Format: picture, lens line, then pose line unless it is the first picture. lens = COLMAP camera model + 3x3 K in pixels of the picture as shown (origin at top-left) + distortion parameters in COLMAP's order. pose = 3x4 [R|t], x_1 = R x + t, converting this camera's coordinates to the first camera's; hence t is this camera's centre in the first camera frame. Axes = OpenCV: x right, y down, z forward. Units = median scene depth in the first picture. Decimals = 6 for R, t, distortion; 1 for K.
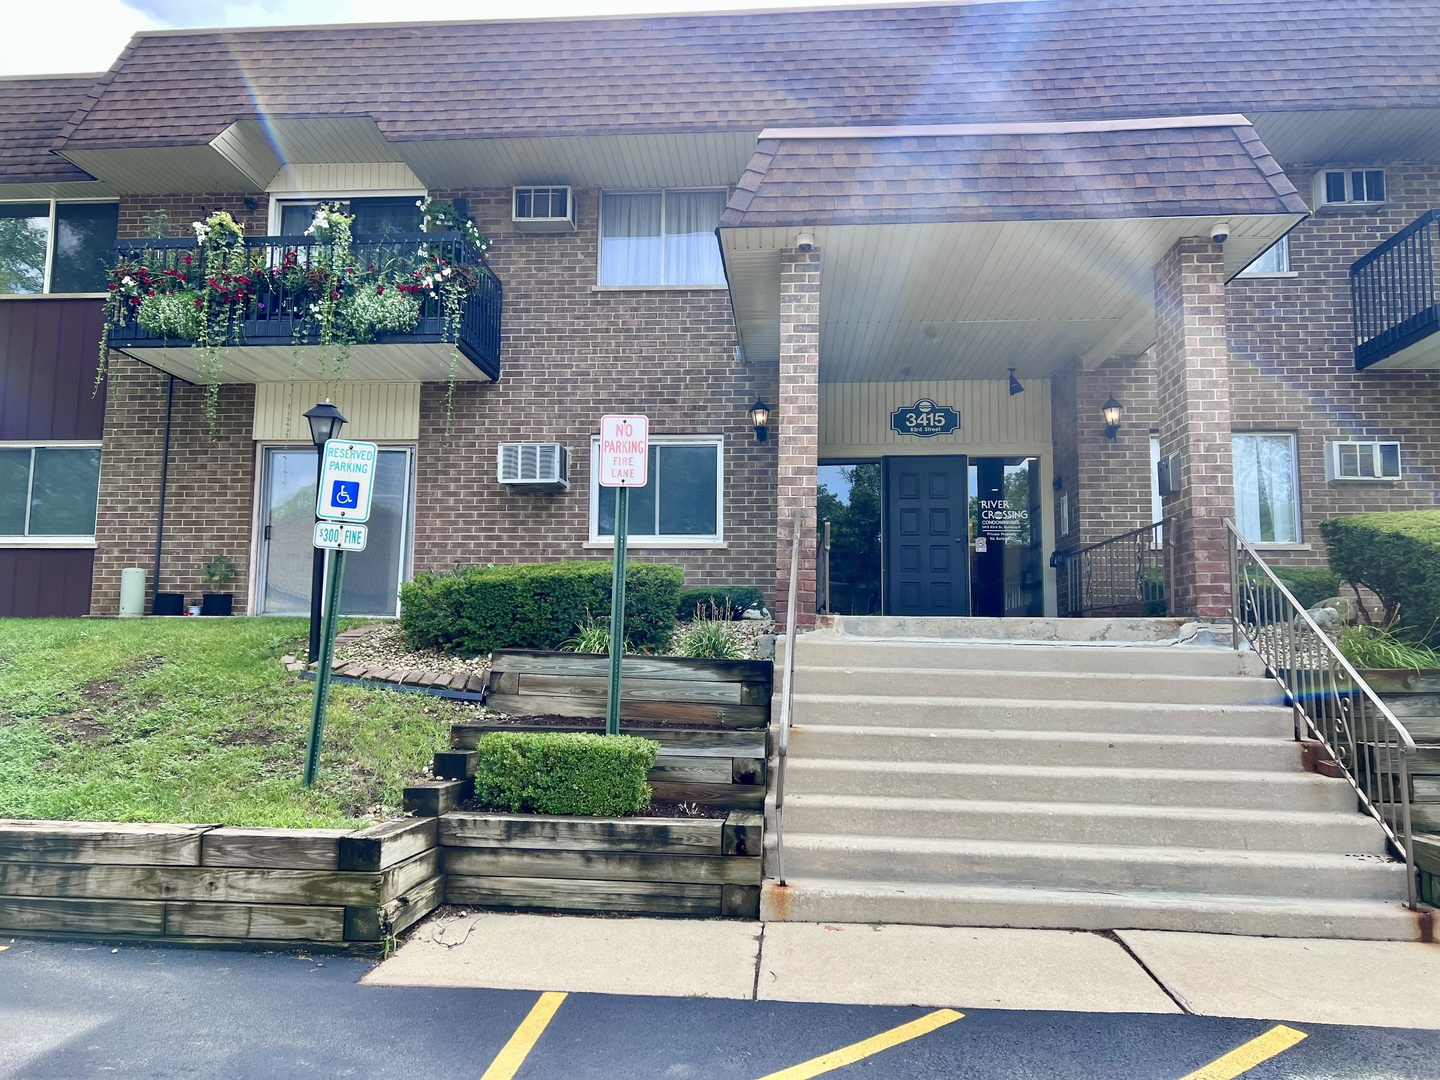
lens RADIAL K [[1073.1, 0, 715.5], [0, 1073.1, 538.9], [0, 0, 1]] dist [-0.004476, -0.001992]
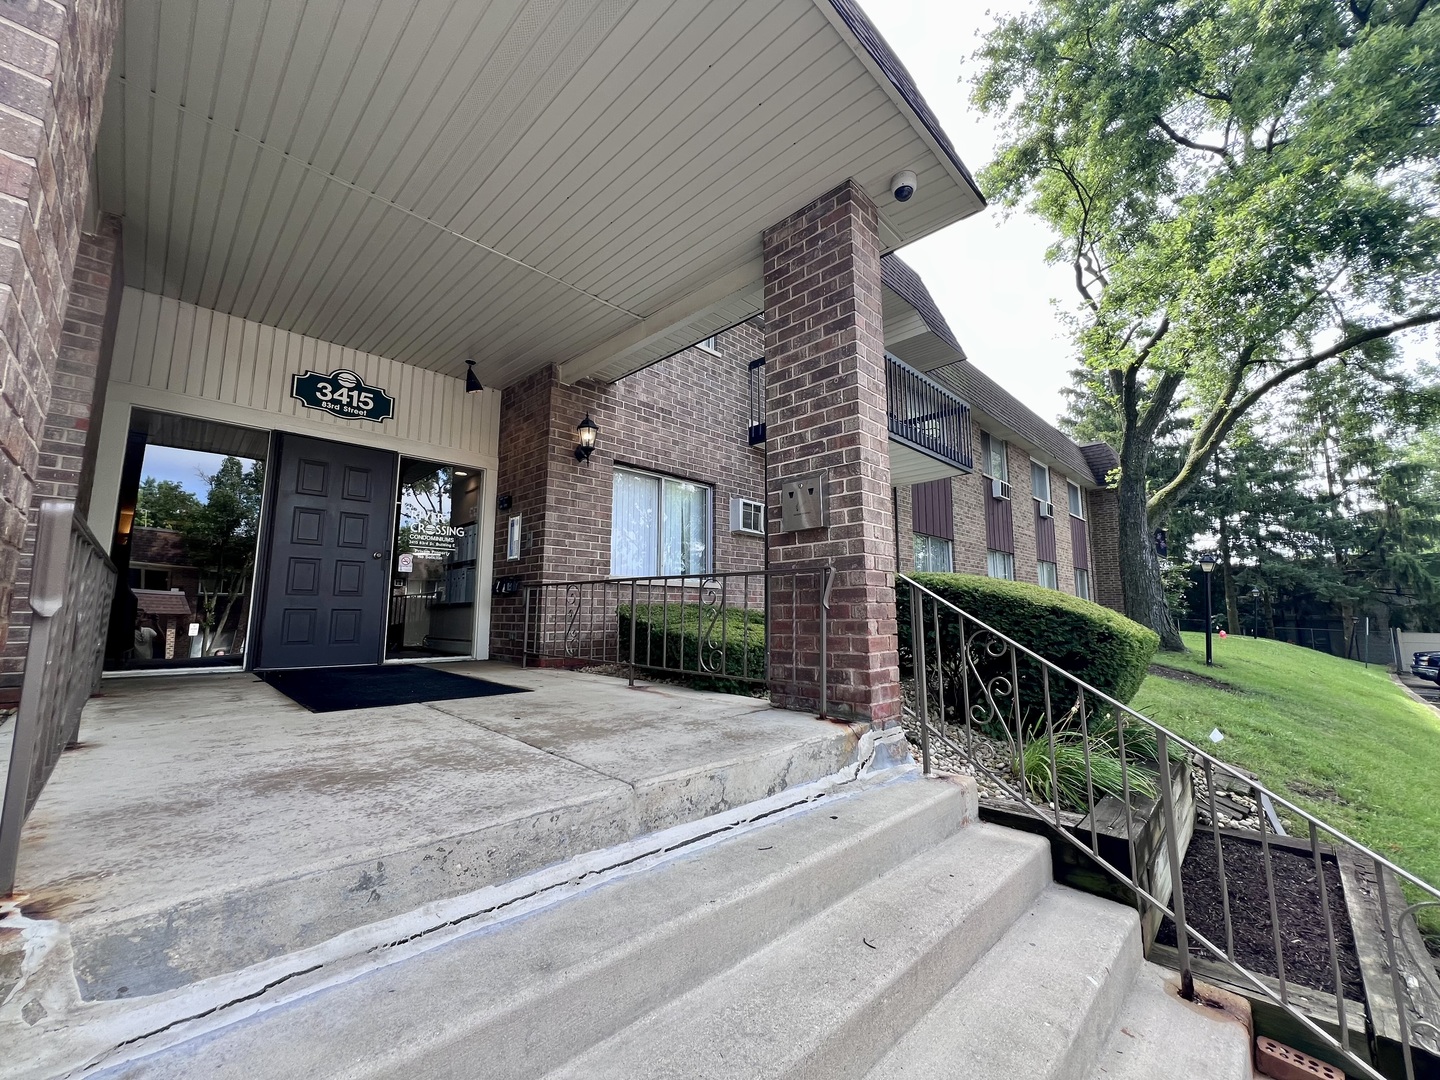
lens RADIAL K [[578.2, 0, 712.8], [0, 578.2, 539.9], [0, 0, 1]] dist [-0.001927, 0.000576]
pose [[0.659297, 0.091935, 0.746241, 0.075651], [-0.079268, 0.995464, -0.052606, -0.008261], [-0.747692, -0.024470, 0.663595, 0.574796]]
